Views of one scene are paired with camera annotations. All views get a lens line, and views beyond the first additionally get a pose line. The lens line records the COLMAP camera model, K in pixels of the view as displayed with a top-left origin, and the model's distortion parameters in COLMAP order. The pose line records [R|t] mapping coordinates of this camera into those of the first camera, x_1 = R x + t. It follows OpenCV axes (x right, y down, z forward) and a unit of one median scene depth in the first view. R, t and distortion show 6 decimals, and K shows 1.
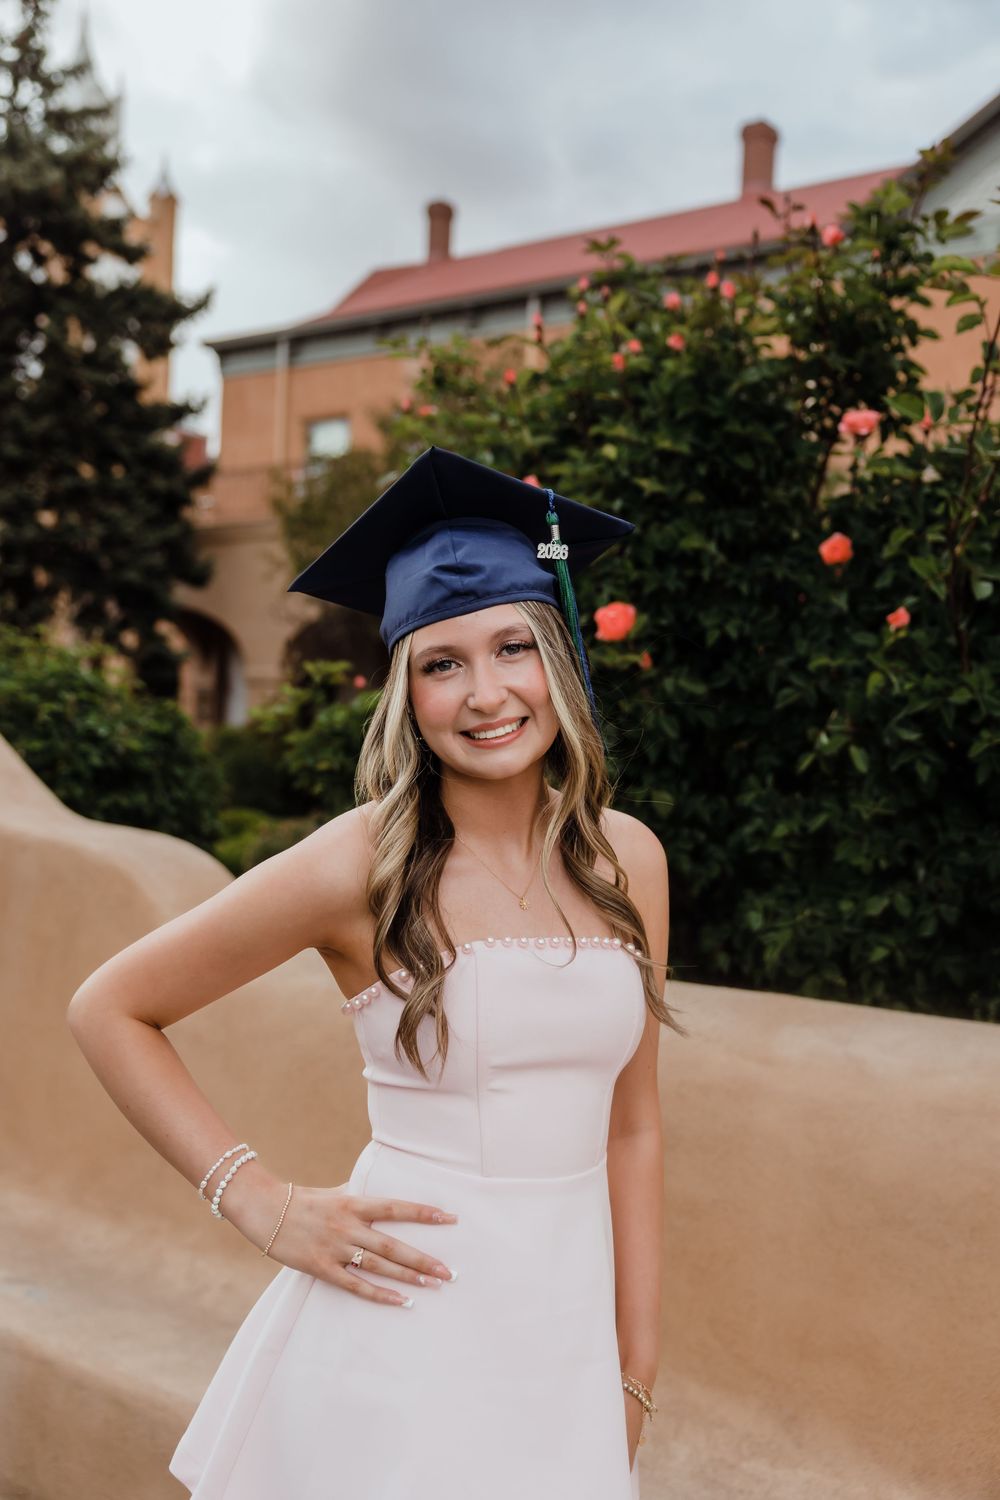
lens RADIAL K [[1455.5, 0, 500.0], [0, 1455.5, 750.0], [0, 0, 1]] dist [0.005246, 0.015089]
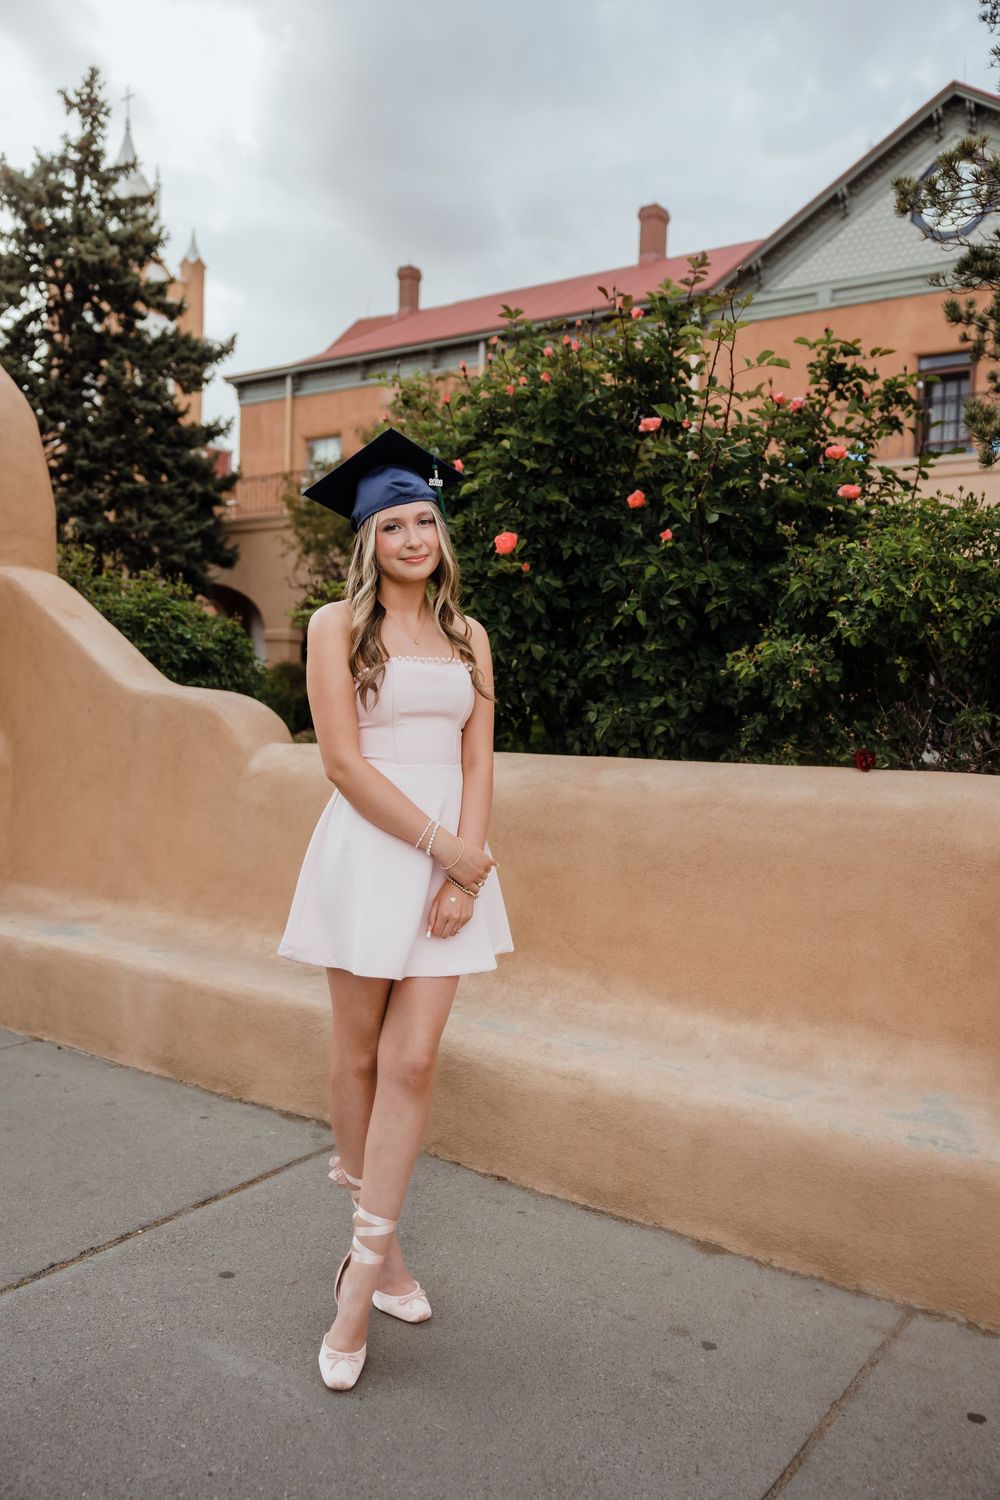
lens RADIAL K [[1267.9, 0, 500.0], [0, 1267.9, 750.0], [0, 0, 1]] dist [-0.014836, -0.001634]
pose [[0.999689, -0.017209, 0.018048, 0.037505], [0.016894, 0.999705, 0.017463, 0.118512], [-0.018343, -0.017152, 0.999685, -0.450582]]
